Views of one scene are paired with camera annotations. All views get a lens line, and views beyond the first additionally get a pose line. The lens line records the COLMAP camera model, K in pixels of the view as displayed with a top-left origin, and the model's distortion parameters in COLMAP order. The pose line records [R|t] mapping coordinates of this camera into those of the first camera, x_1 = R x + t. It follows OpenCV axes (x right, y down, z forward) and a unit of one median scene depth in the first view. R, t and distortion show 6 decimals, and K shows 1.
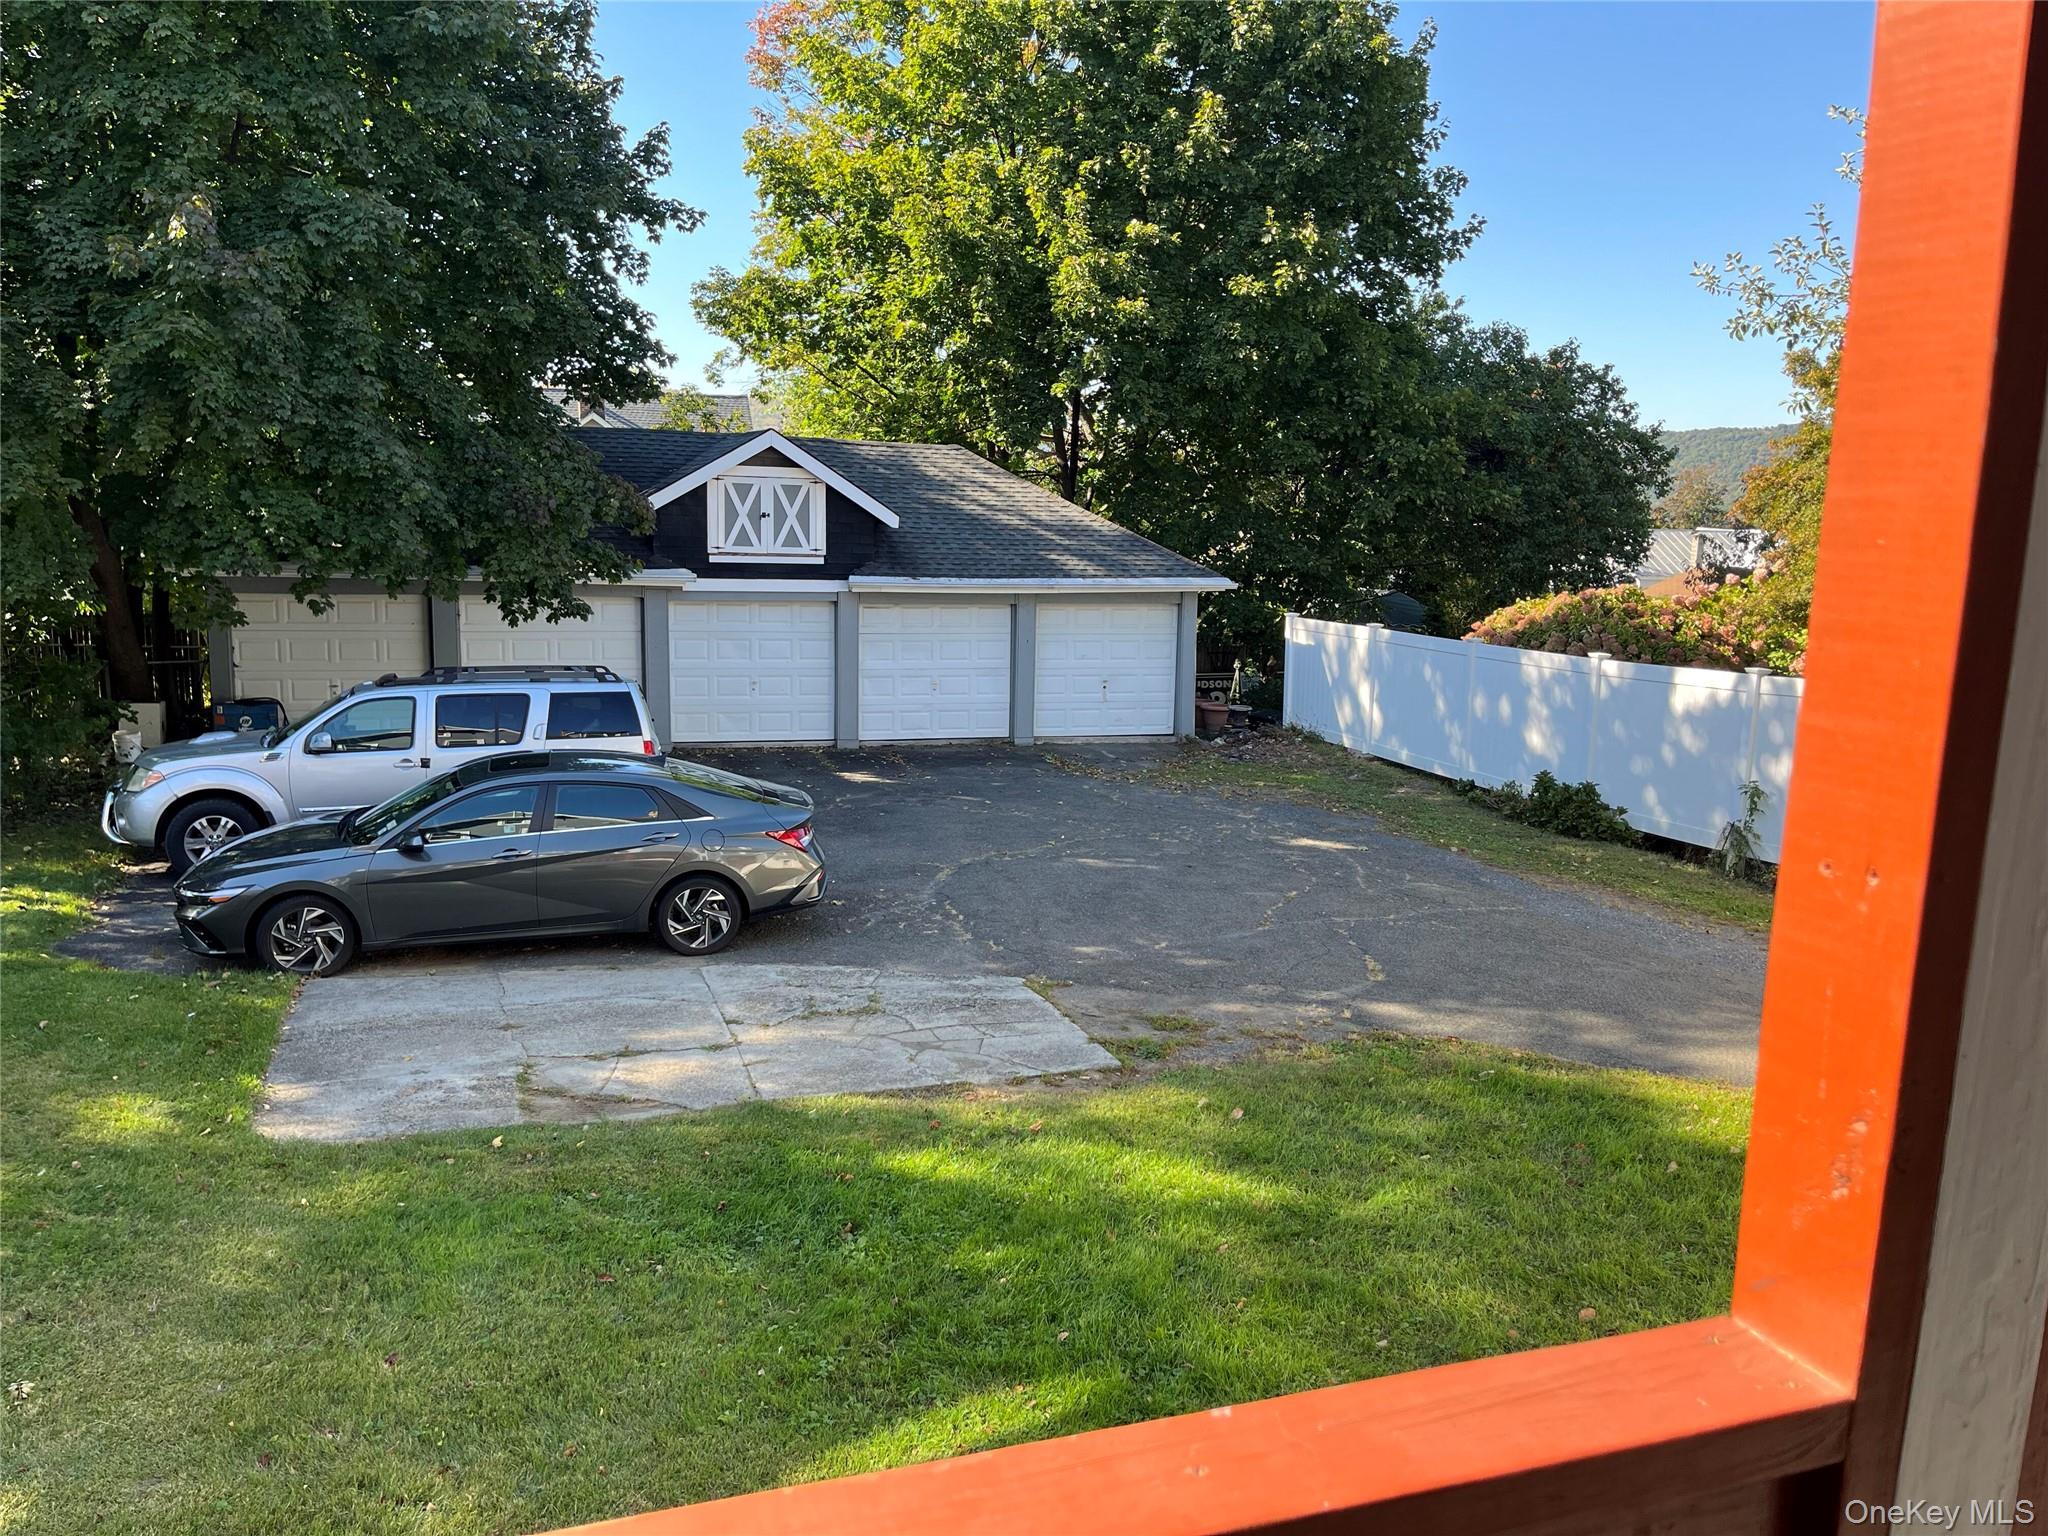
lens RADIAL K [[1543.0, 0, 1023.0], [0, 1543.0, 768.7], [0, 0, 1]] dist [0.046295, -0.068575]
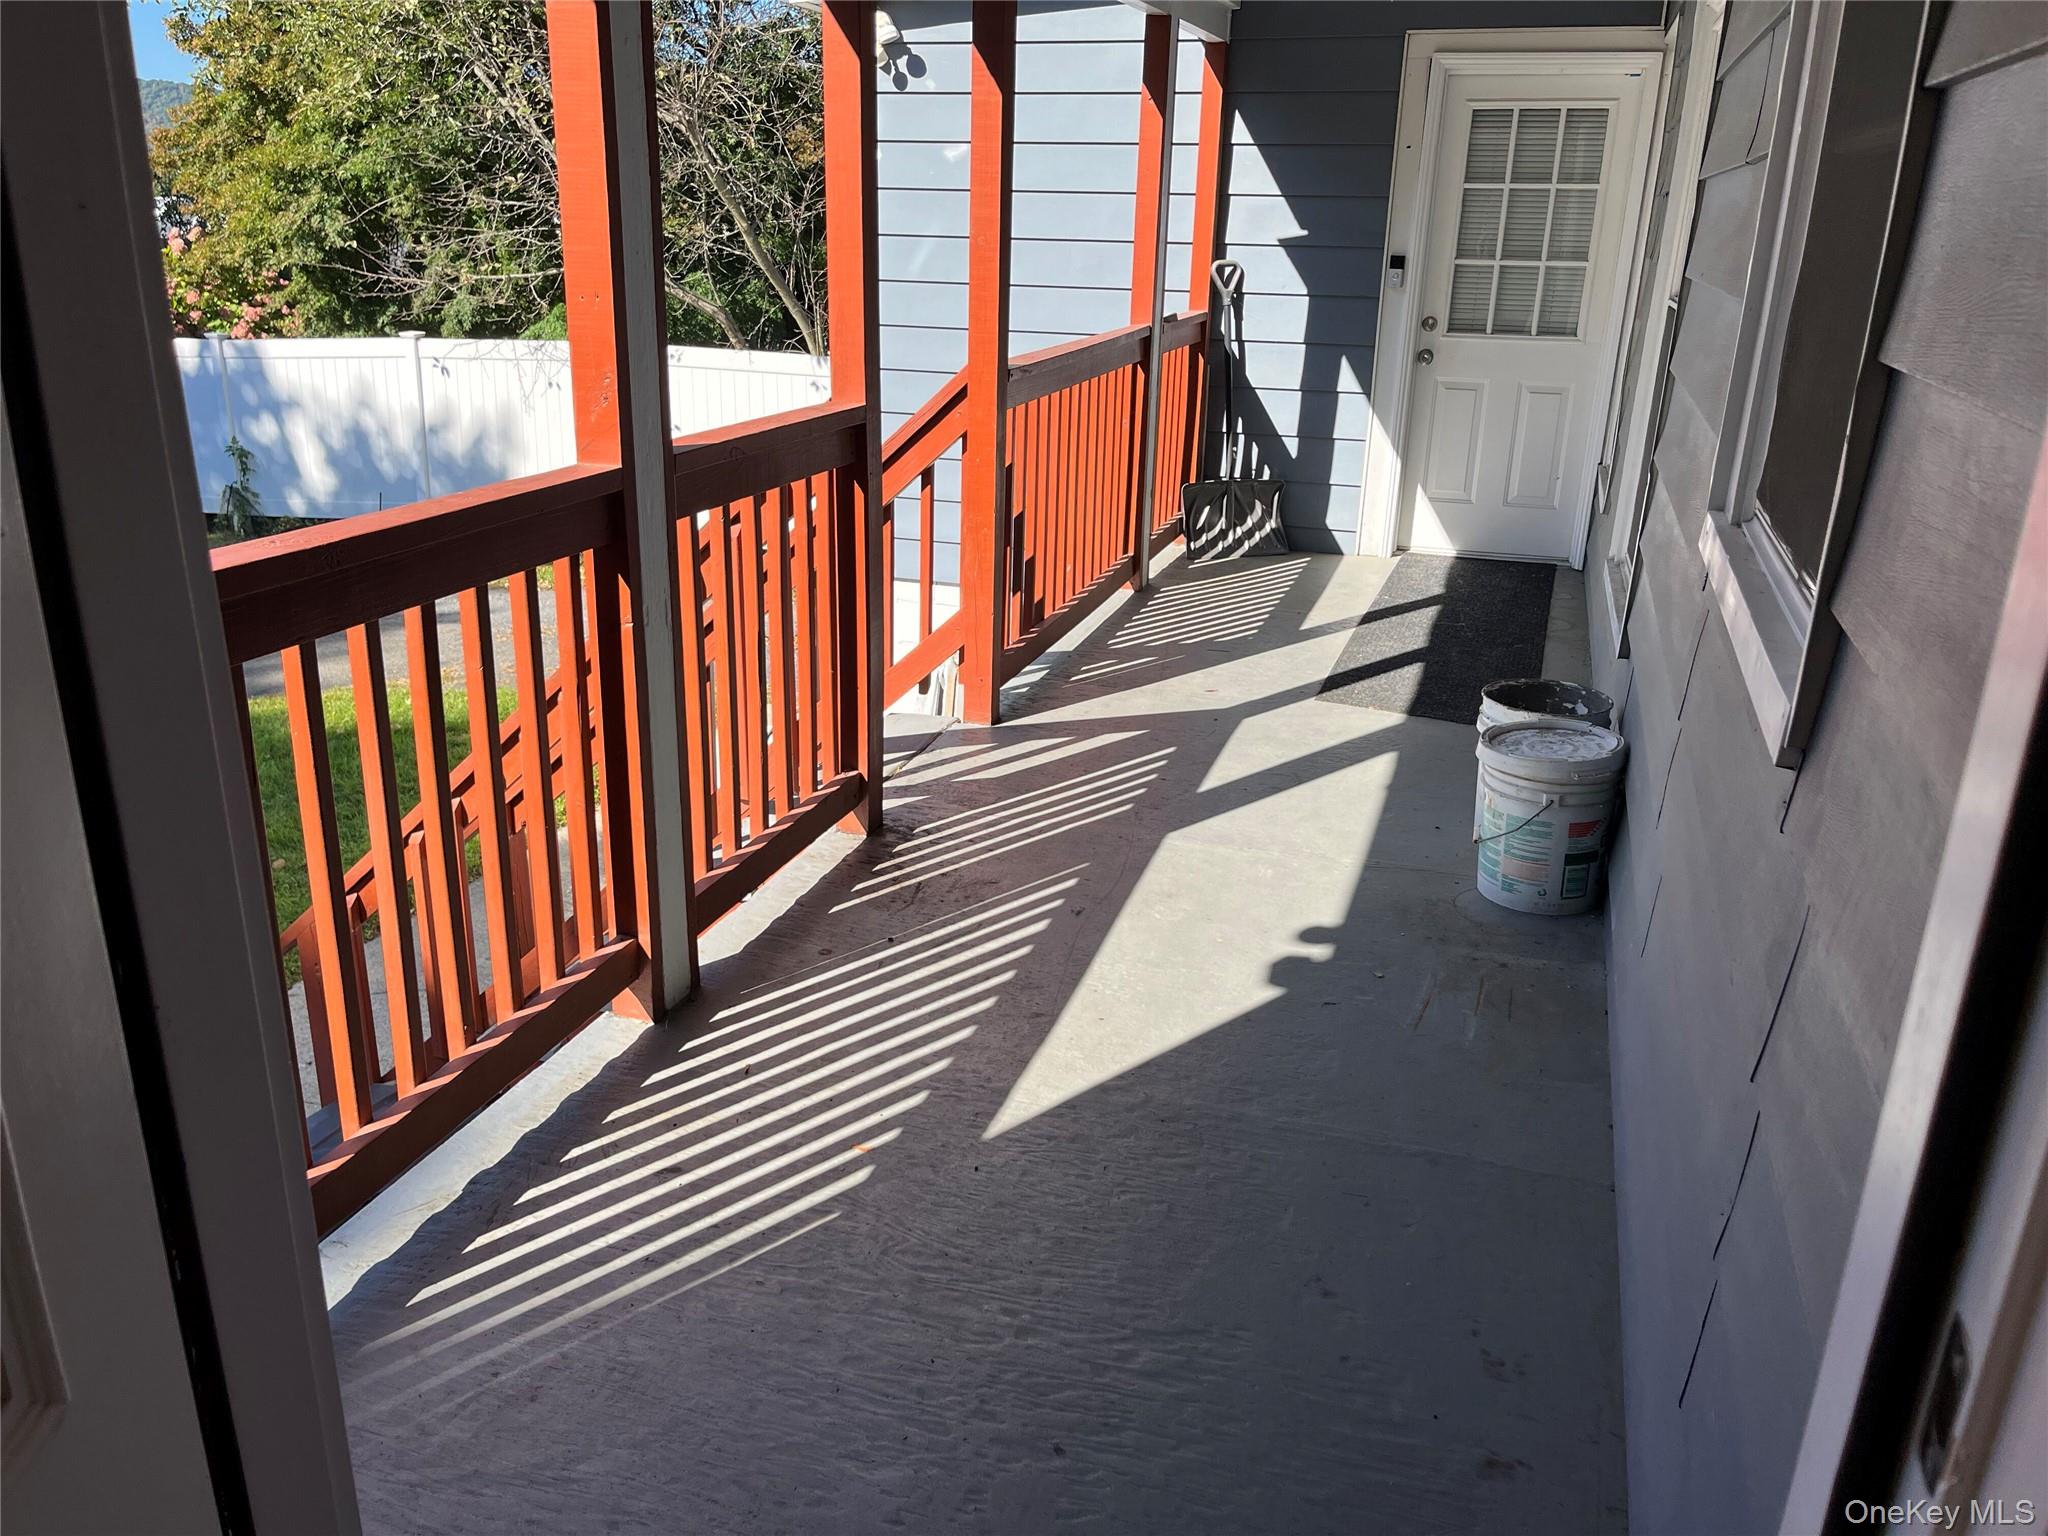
lens RADIAL K [[1543.0, 0, 1021.5], [0, 1543.0, 764.7], [0, 0, 1]] dist [0.046295, -0.068575]
pose [[0.589972, -0.287413, 0.754537, -0.083273], [0.133657, 0.956371, 0.259788, 0.013639], [-0.796284, -0.052418, 0.602647, -0.086399]]
